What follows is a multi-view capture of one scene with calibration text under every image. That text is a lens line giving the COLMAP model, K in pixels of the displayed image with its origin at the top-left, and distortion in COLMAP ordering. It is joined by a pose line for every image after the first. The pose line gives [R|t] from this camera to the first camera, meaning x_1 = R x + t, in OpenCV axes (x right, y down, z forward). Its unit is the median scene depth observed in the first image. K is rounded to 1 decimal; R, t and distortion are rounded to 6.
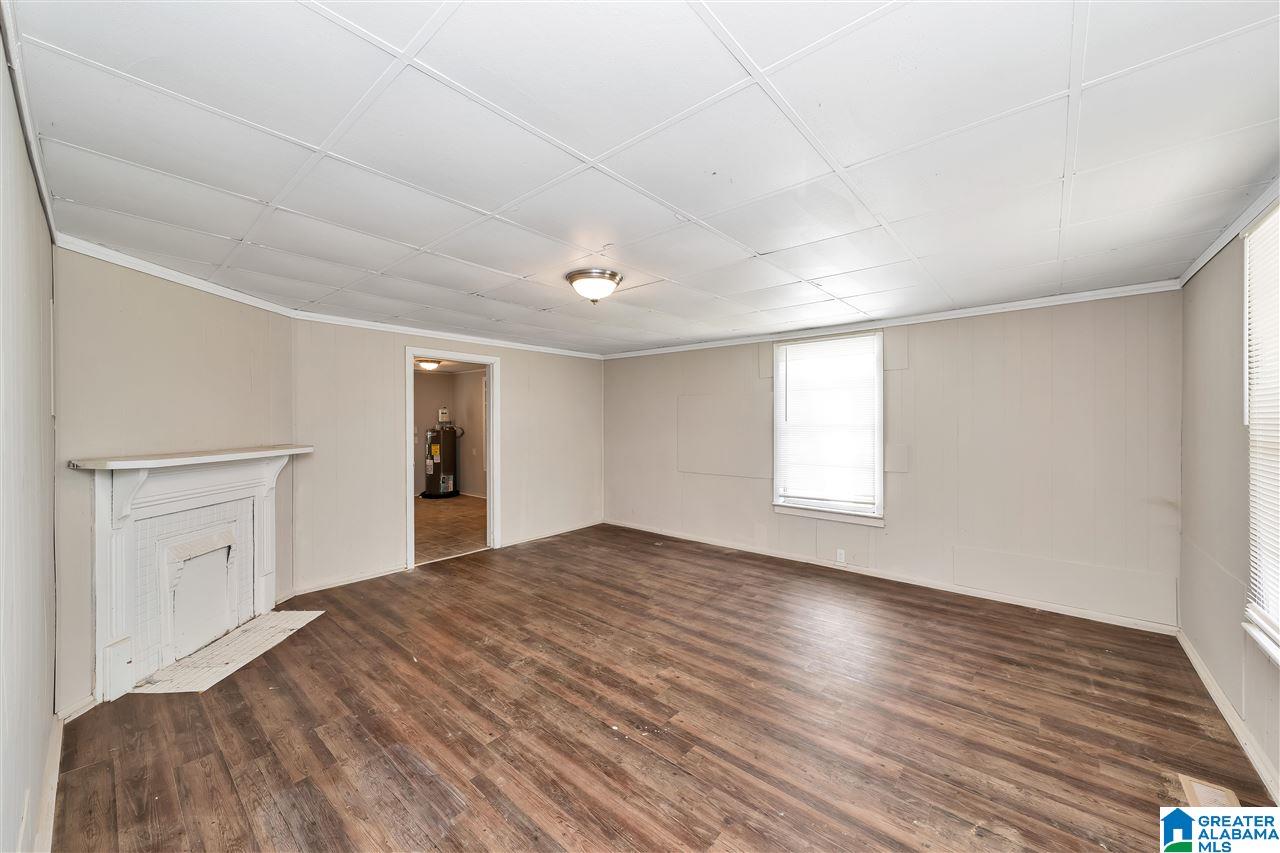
lens RADIAL K [[468.0, 0, 638.9], [0, 468.0, 421.1], [0, 0, 1]] dist [0.000662, 0.000030]
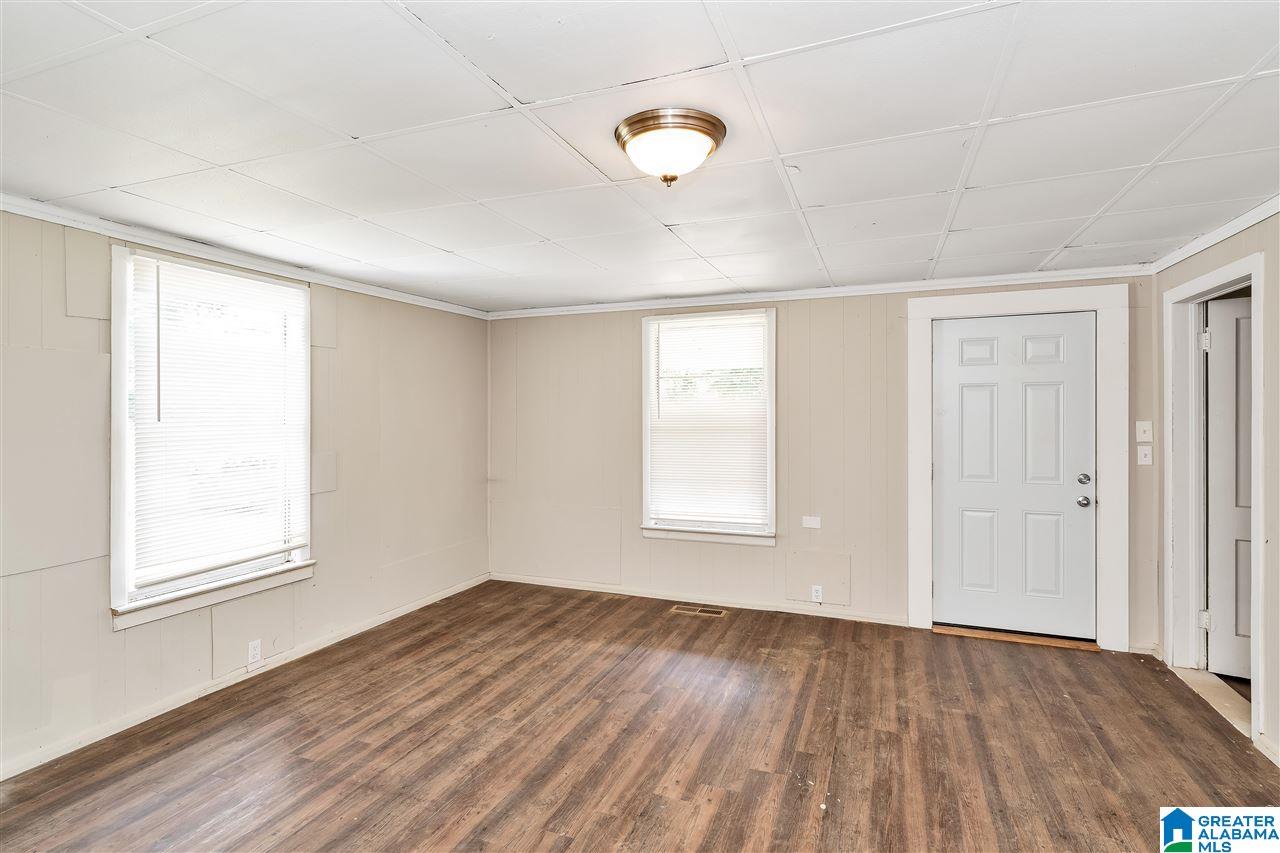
lens RADIAL K [[618.8, 0, 640.0], [0, 618.8, 426.5], [0, 0, 1]] dist [0.001693, 0.000118]
pose [[-0.323411, -0.011082, 0.946194, -0.729904], [0.009424, 0.999844, 0.014932, -0.000684], [-0.946212, 0.013746, -0.323256, 1.272632]]
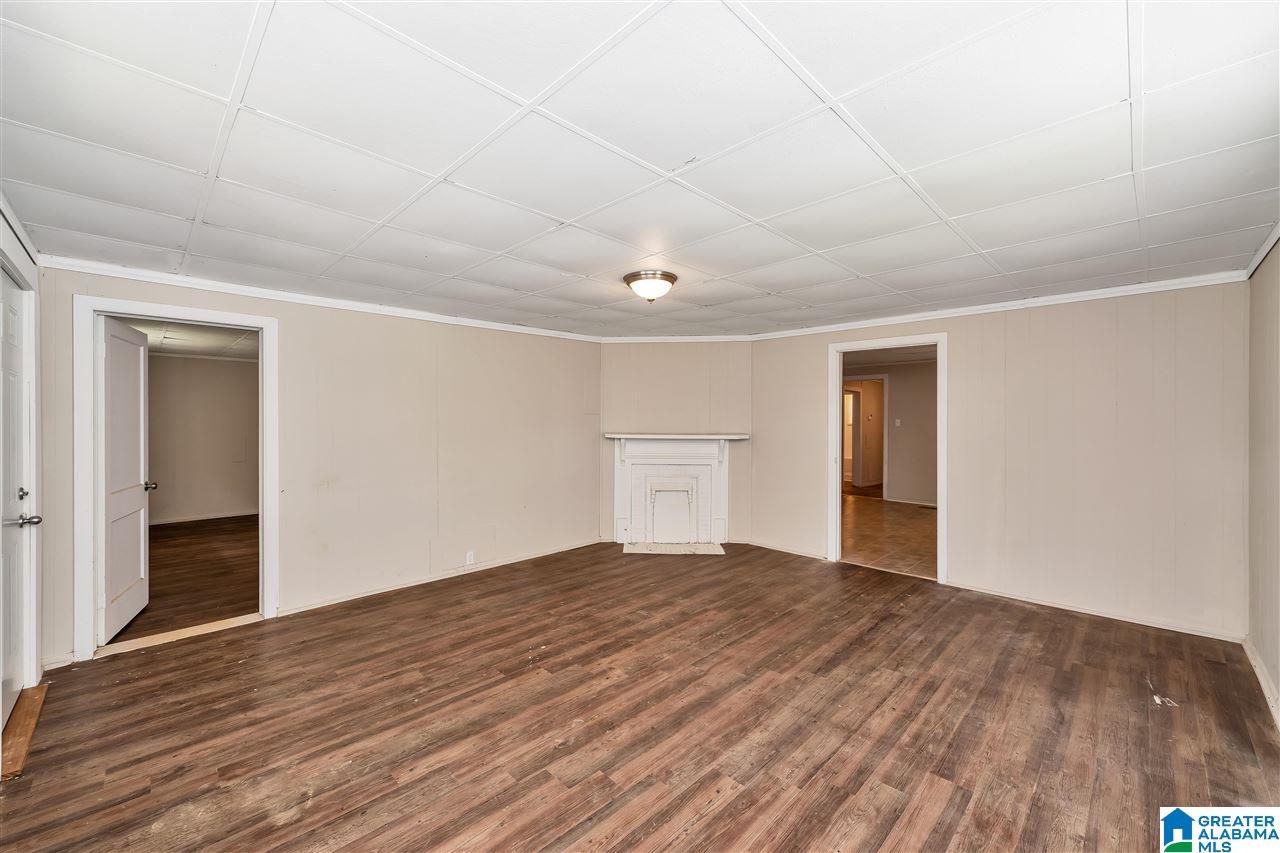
lens RADIAL K [[510.4, 0, 636.7], [0, 510.4, 420.3], [0, 0, 1]] dist [0.000232, -0.000157]
pose [[-0.071975, 0.006749, -0.997384, 1.069858], [-0.004362, 0.999965, 0.007081, 0.003611], [0.997397, 0.004861, -0.071943, 1.072111]]
